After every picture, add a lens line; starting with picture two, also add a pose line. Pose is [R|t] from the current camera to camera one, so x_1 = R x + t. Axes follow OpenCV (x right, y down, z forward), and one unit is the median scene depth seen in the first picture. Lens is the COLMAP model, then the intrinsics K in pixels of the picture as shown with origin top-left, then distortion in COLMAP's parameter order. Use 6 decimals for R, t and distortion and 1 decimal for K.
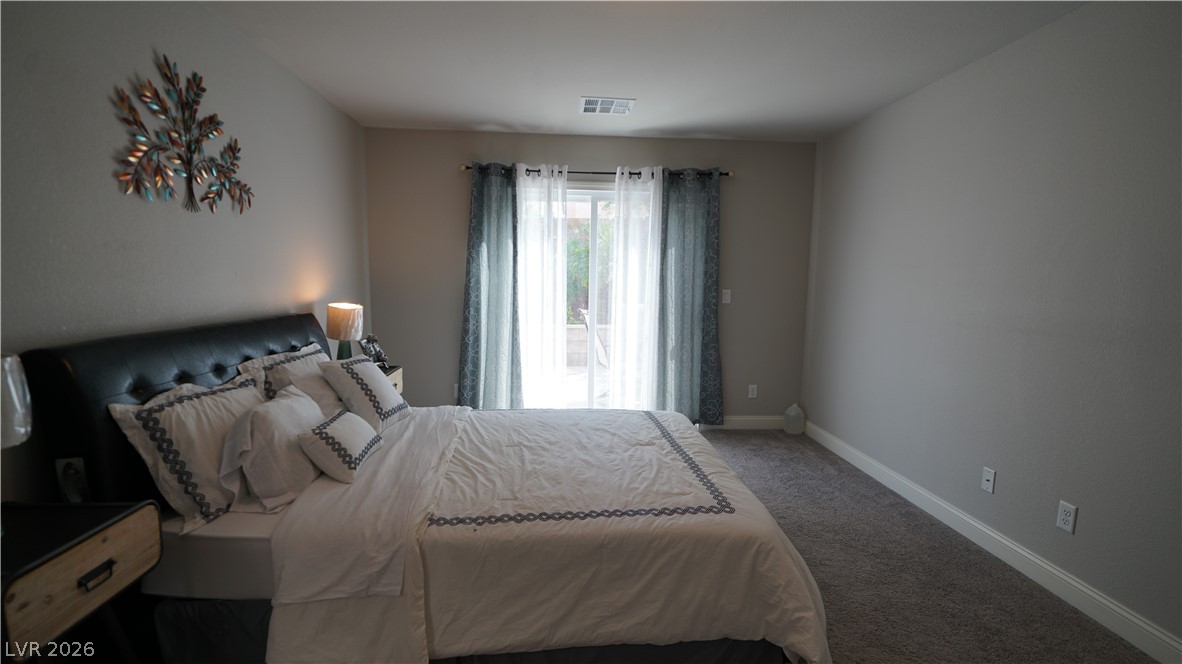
lens RADIAL K [[535.5, 0, 599.4], [0, 535.5, 340.9], [0, 0, 1]] dist [0.000976, 0.000397]
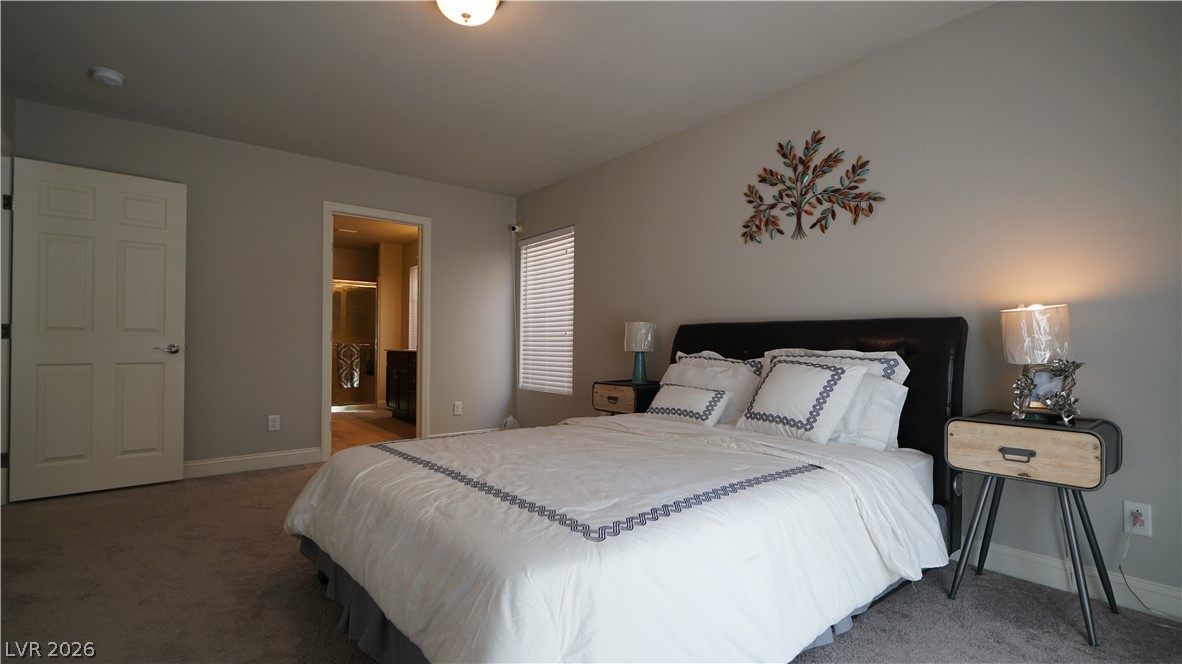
lens RADIAL K [[535.5, 0, 599.4], [0, 535.5, 340.9], [0, 0, 1]] dist [0.000976, 0.000397]
pose [[-0.815648, -0.015014, -0.578354, 0.424979], [-0.081872, 0.992598, 0.089696, -0.064334], [0.572727, 0.120511, -0.810840, 1.806967]]
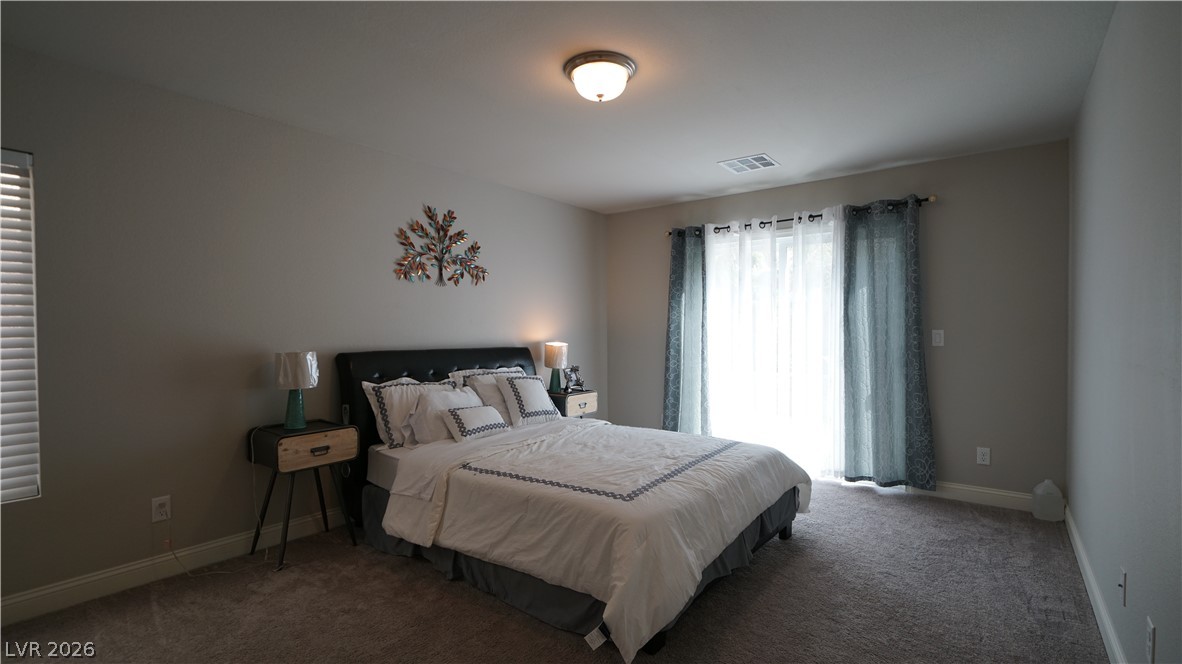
lens RADIAL K [[535.5, 0, 599.4], [0, 535.5, 340.9], [0, 0, 1]] dist [0.000976, 0.000397]
pose [[0.758123, -0.006088, -0.652083, 0.790697], [-0.062931, 0.994606, -0.082452, 0.053260], [0.649068, 0.103545, 0.753651, 0.014605]]
